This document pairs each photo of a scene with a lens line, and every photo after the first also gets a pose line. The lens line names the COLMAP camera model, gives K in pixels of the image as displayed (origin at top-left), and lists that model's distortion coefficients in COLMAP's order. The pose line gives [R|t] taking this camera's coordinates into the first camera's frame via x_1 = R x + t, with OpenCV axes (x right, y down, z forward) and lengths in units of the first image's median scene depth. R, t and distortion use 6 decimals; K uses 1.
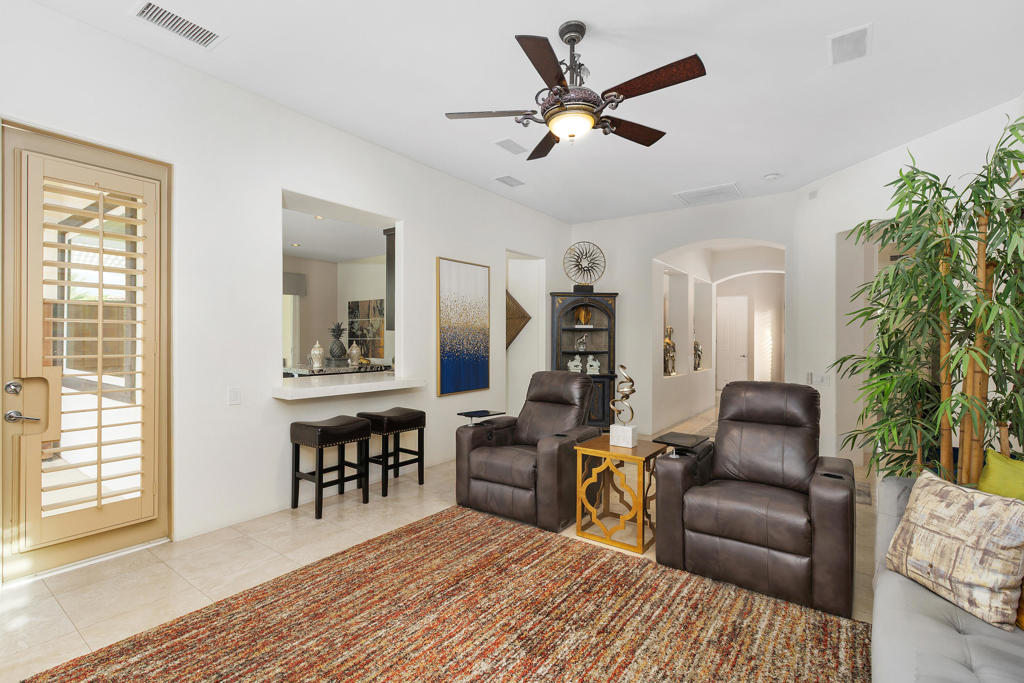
lens RADIAL K [[463.8, 0, 511.6], [0, 463.8, 342.6], [0, 0, 1]] dist [-0.000464, -0.000102]
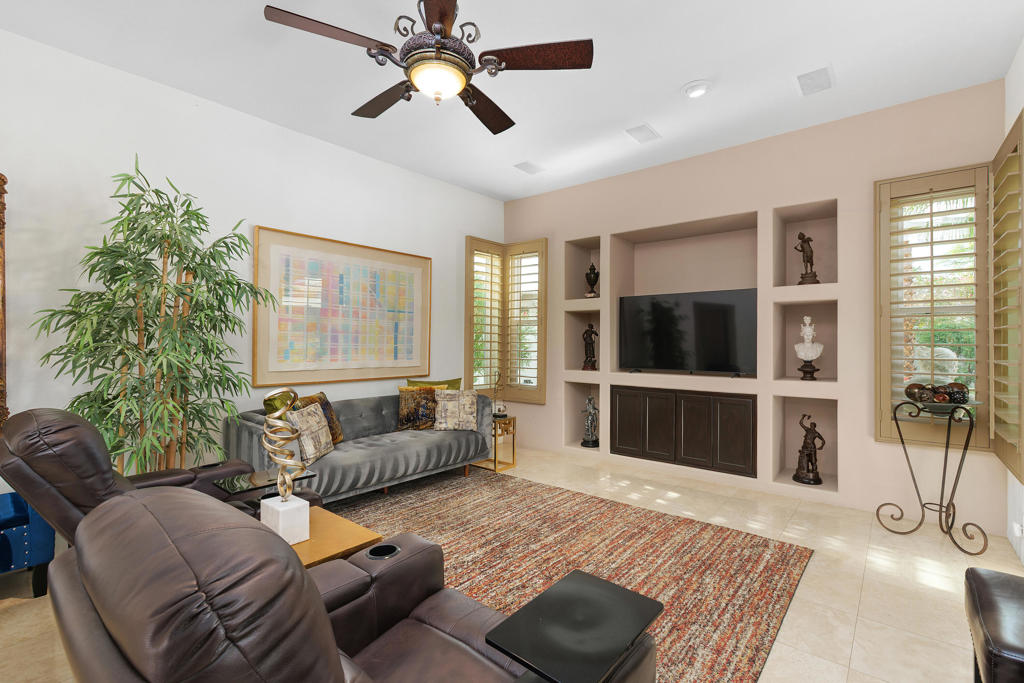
lens RADIAL K [[461.3, 0, 512.1], [0, 461.3, 340.3], [0, 0, 1]] dist [0.001041, -0.000570]
pose [[-0.997540, -0.009137, 0.069508, -0.078916], [-0.008748, 0.999944, 0.005897, -0.012408], [-0.069558, 0.005274, -0.997564, 2.261489]]
